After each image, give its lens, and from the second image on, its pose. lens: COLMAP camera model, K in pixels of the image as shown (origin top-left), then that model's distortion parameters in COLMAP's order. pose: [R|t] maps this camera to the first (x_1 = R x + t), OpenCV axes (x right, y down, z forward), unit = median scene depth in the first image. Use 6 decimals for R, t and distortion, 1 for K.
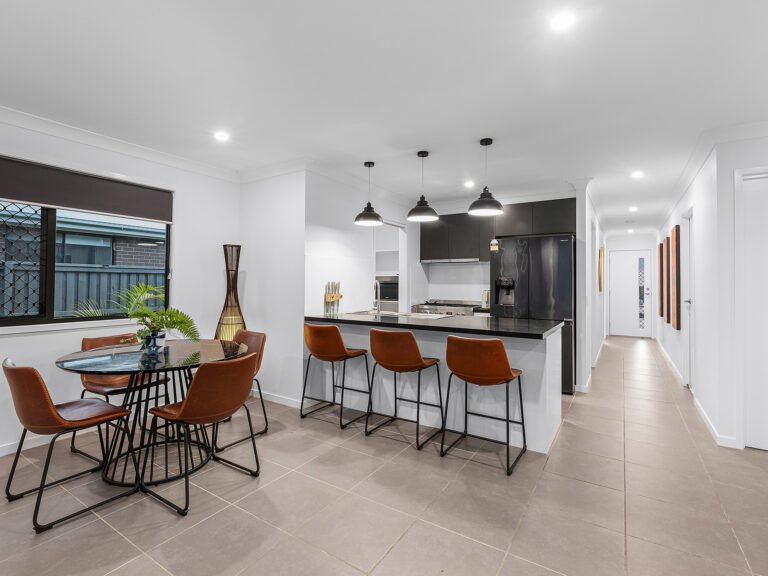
lens RADIAL K [[383.8, 0, 374.3], [0, 383.8, 274.7], [0, 0, 1]] dist [-0.000299, -0.000149]
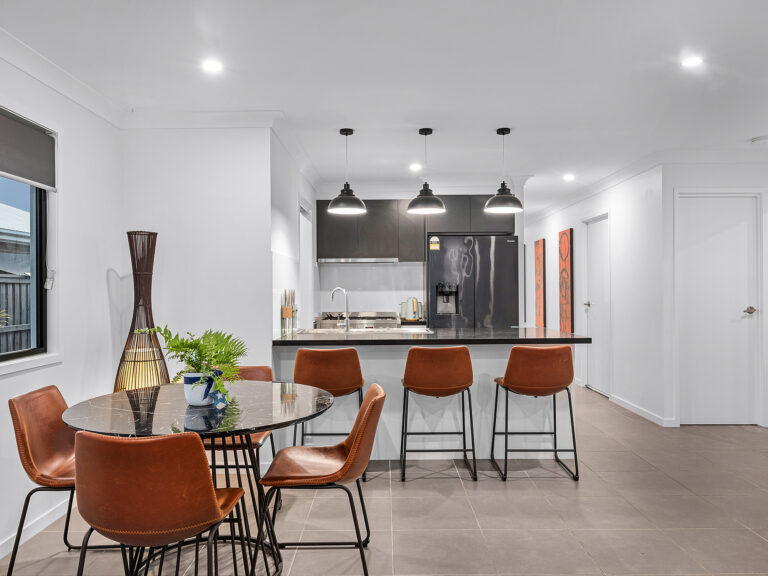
lens RADIAL K [[565.3, 0, 386.6], [0, 565.3, 286.4], [0, 0, 1]] dist [0.000687, 0.000316]
pose [[0.839082, -0.010962, 0.543895, -0.551857], [0.002606, 0.999866, 0.016132, -0.004382], [-0.543999, -0.012119, 0.838998, 0.029055]]
